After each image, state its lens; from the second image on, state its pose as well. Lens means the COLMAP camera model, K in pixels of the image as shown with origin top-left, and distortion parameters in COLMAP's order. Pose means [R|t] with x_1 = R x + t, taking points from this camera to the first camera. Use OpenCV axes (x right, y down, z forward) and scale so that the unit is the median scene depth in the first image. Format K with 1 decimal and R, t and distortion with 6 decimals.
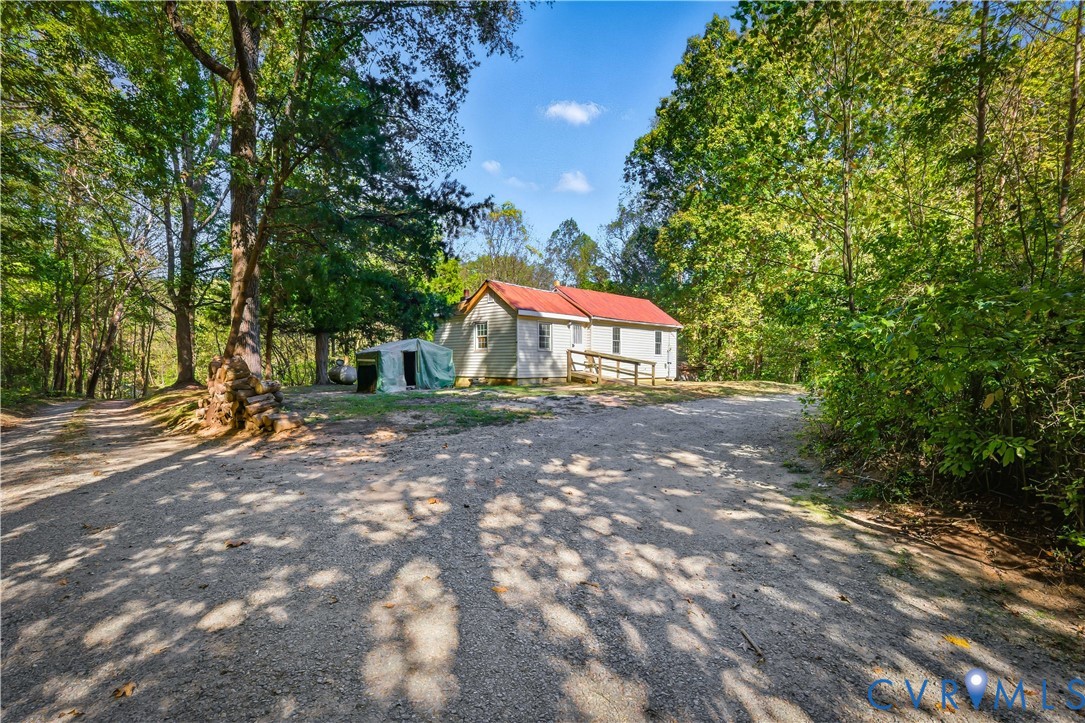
lens RADIAL K [[517.2, 0, 543.5], [0, 517.2, 372.9], [0, 0, 1]] dist [-0.001100, -0.000169]
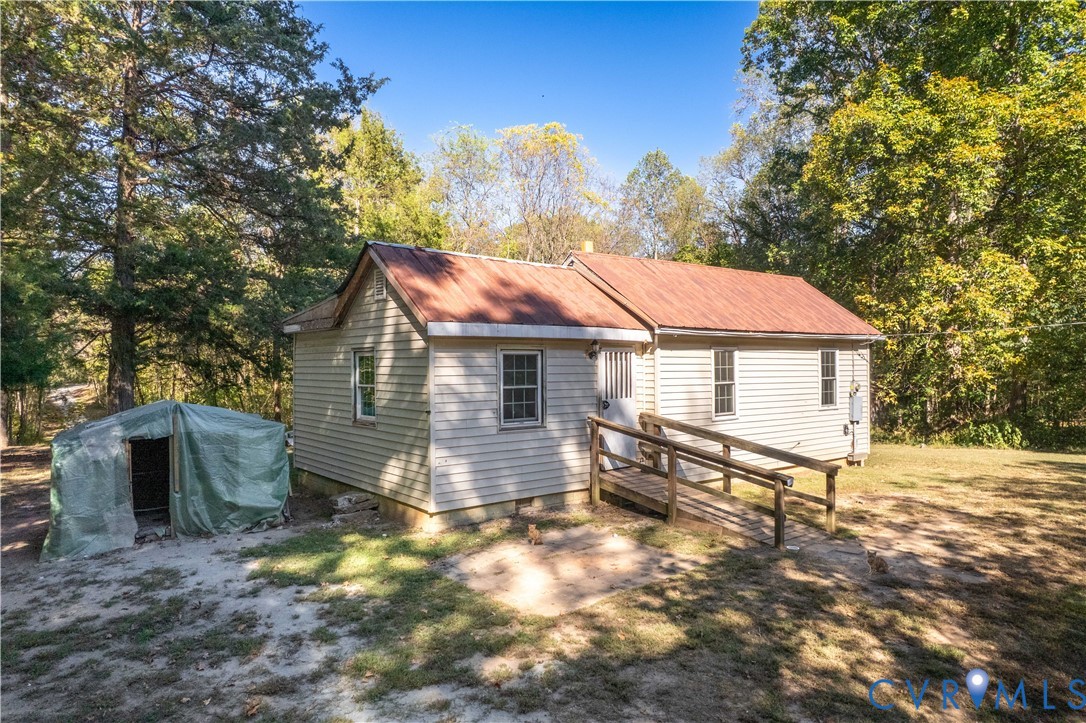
lens RADIAL K [[727.1, 0, 546.3], [0, 727.1, 361.3], [0, 0, 1]] dist [-0.081078, 0.075132]
pose [[0.991735, -0.020185, -0.126703, 0.065992], [0.015832, 0.999252, -0.035273, -0.052927], [0.127320, 0.032975, 0.991313, 0.375091]]
